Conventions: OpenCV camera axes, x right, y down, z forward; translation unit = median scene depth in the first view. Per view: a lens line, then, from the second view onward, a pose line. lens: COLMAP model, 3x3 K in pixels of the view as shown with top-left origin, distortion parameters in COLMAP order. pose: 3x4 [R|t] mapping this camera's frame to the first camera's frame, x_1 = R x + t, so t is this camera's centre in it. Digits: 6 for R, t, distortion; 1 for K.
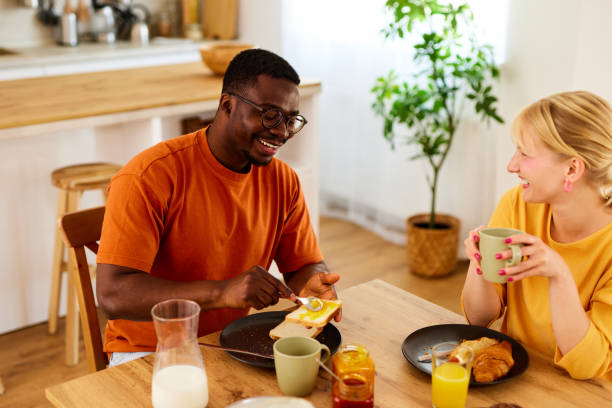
lens RADIAL K [[857.3, 0, 306.0], [0, 857.3, 204.0], [0, 0, 1]] dist [0.001197, 0.026729]
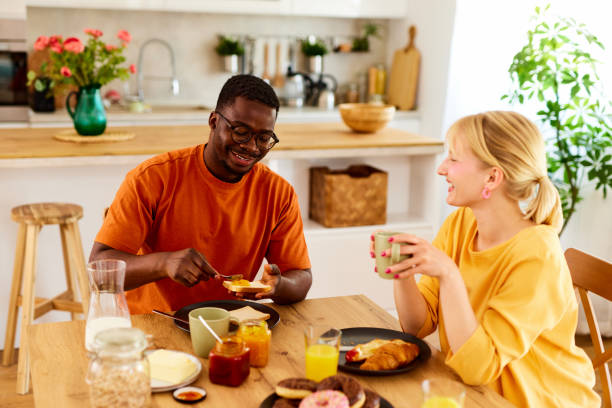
lens RADIAL K [[857.3, 0, 306.0], [0, 857.3, 204.0], [0, 0, 1]] dist [0.001197, 0.026729]
pose [[0.943233, 0.080016, -0.322348, 0.211172], [-0.114647, 0.989331, -0.089893, 0.047769], [0.311716, 0.121746, 0.942343, -0.032102]]
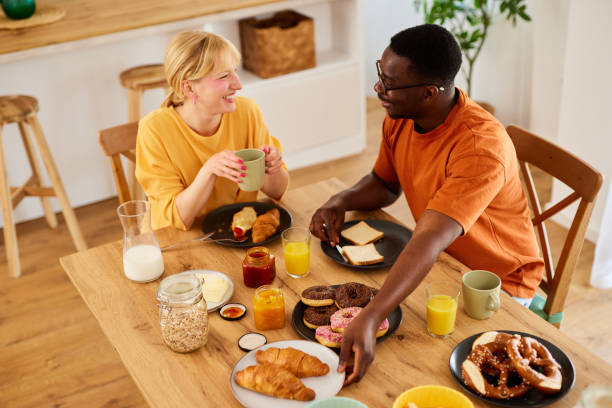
lens RADIAL K [[857.3, 0, 306.0], [0, 857.3, 204.0], [0, 0, 1]] dist [0.001197, 0.026729]
pose [[0.983052, 0.029012, -0.181018, 0.159477], [0.001922, 0.985713, 0.168420, -0.050651], [0.183318, -0.165913, 0.968952, -0.132449]]
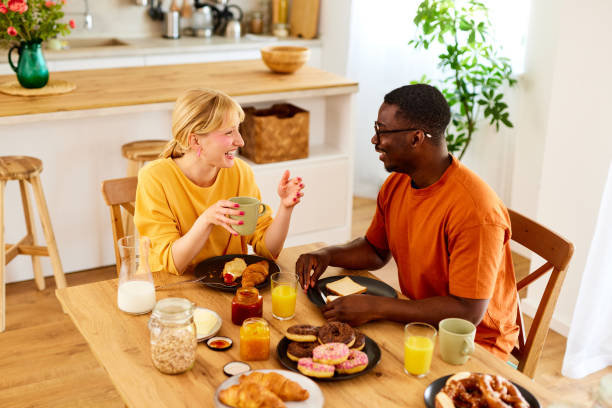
lens RADIAL K [[857.3, 0, 306.0], [0, 857.3, 204.0], [0, 0, 1]] dist [0.001197, 0.026729]
pose [[0.983381, 0.073492, -0.166013, 0.161352], [-0.070653, 0.997237, 0.022952, 0.001027], [0.167242, -0.010841, 0.985856, -0.177060]]
